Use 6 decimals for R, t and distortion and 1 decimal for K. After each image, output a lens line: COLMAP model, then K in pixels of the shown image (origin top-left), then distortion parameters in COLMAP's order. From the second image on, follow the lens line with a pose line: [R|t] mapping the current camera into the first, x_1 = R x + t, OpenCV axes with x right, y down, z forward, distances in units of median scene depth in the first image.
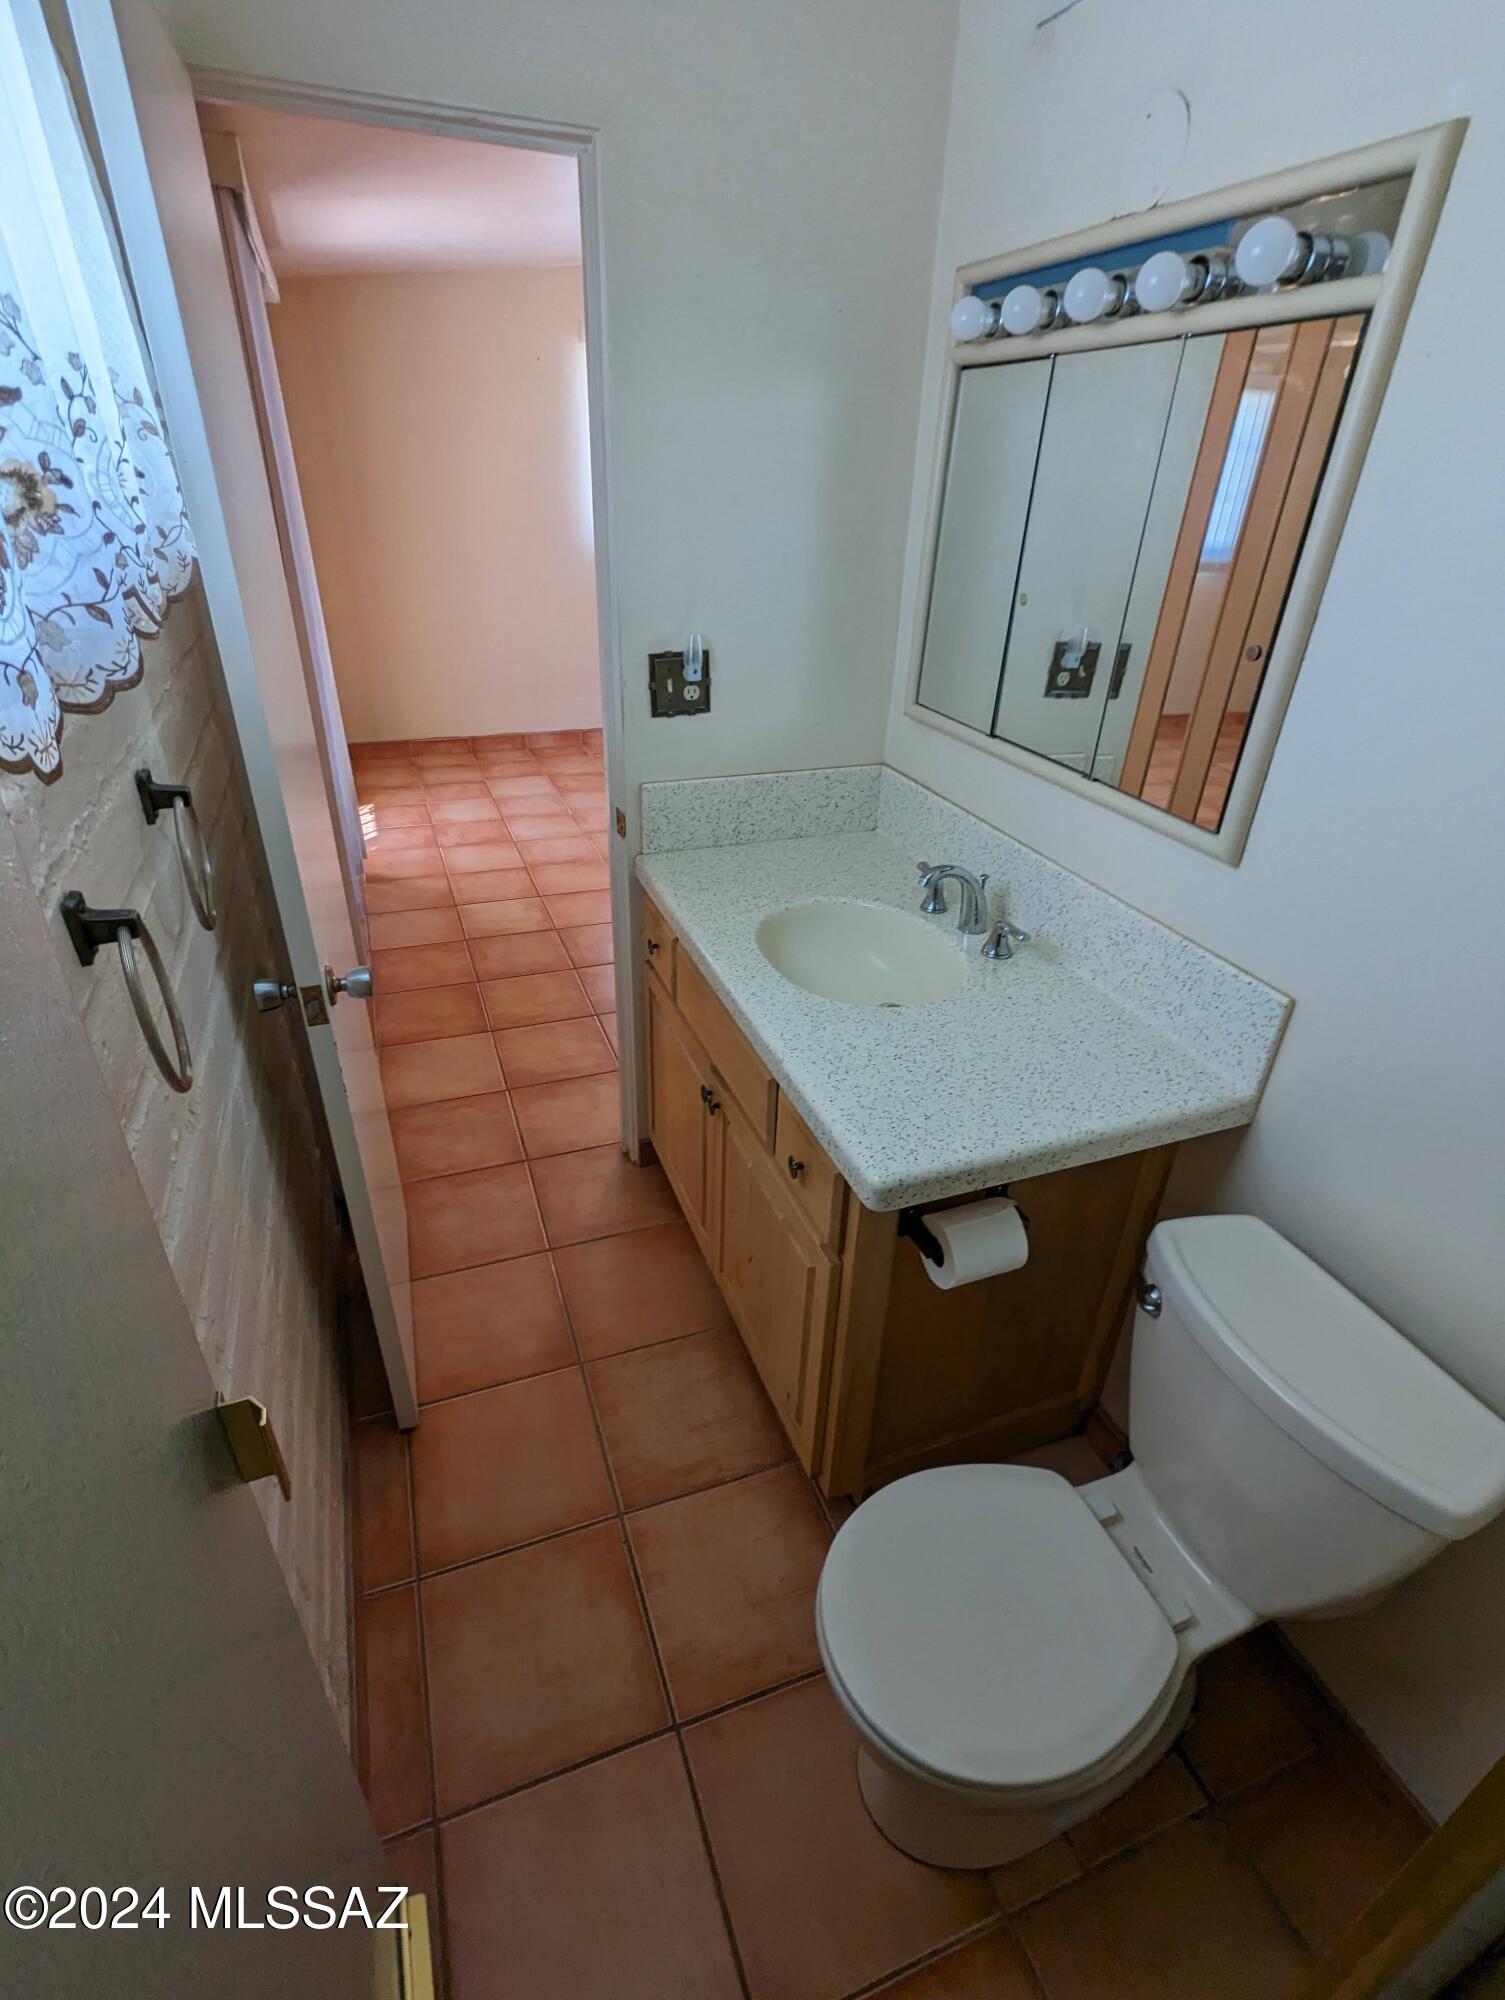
lens RADIAL K [[952.5, 0, 746.9], [0, 952.5, 1001.2], [0, 0, 1]] dist [0.000455, -0.000305]
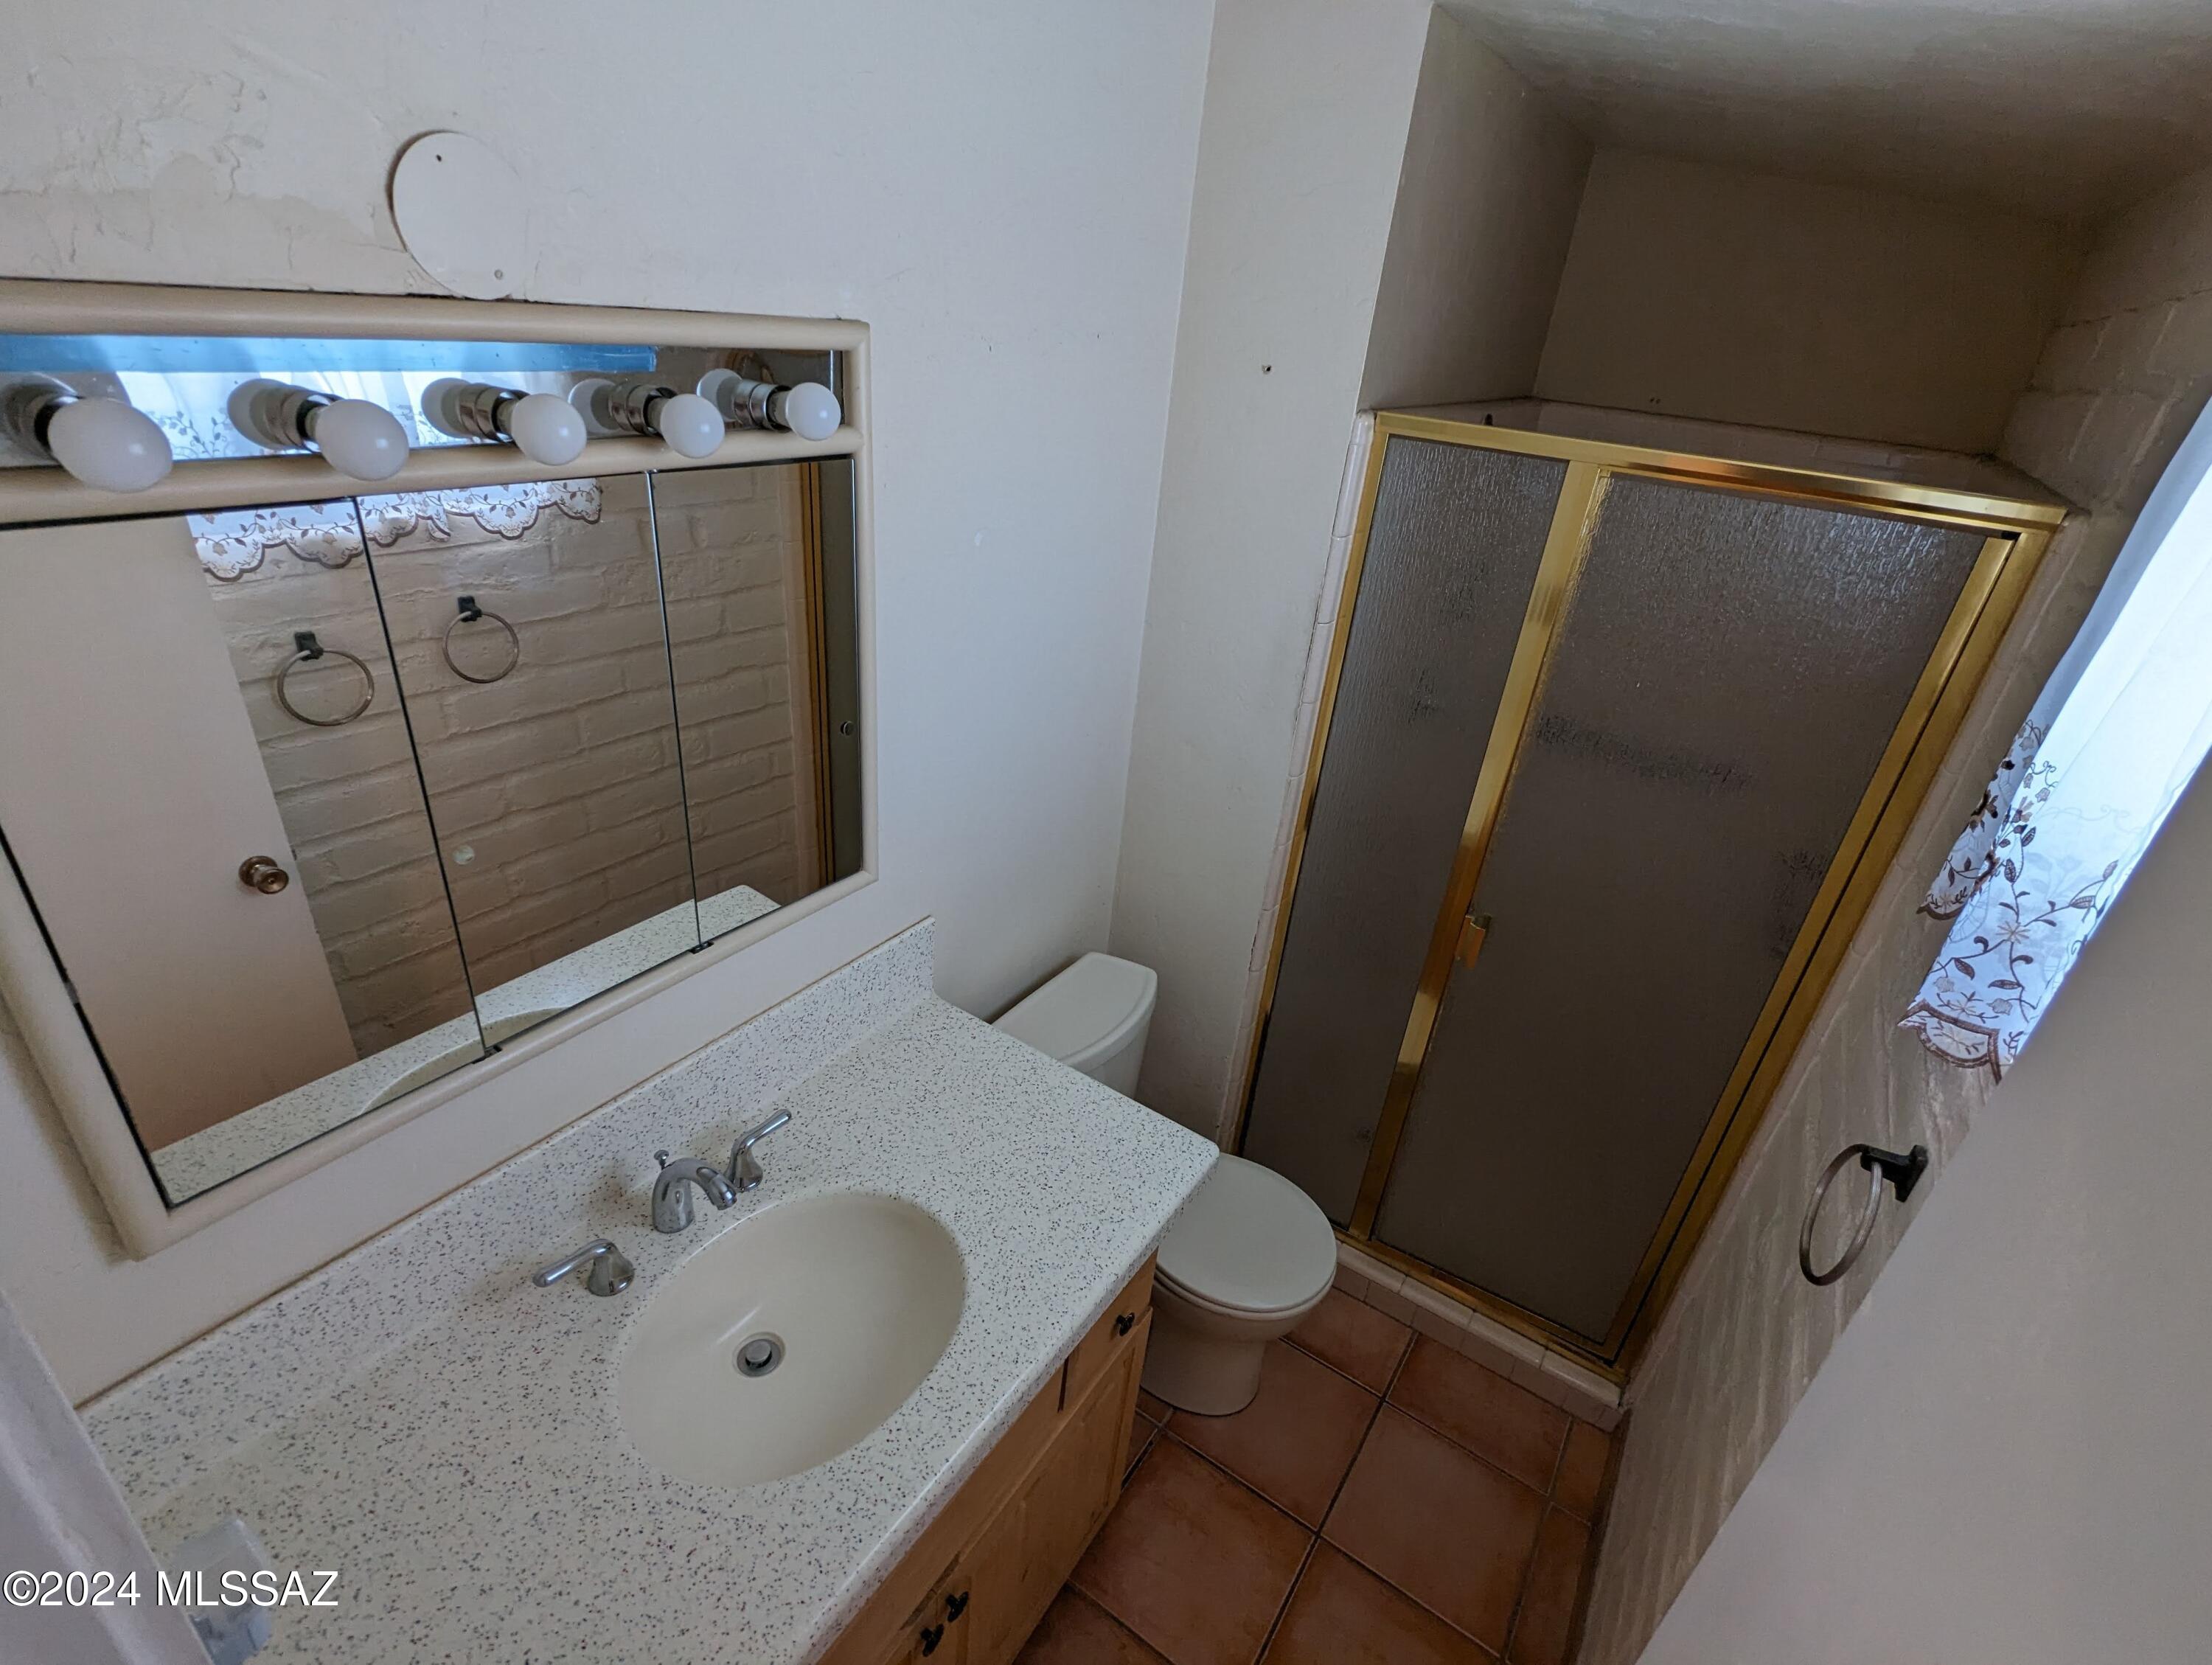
lens RADIAL K [[1053.4, 0, 1103.1], [0, 1053.4, 841.3], [0, 0, 1]] dist [0.000455, -0.000305]
pose [[-0.583597, -0.455241, 0.672436, -0.391069], [0.295537, 0.652219, 0.698046, -0.814367], [-0.756355, 0.606107, -0.246092, 0.913223]]
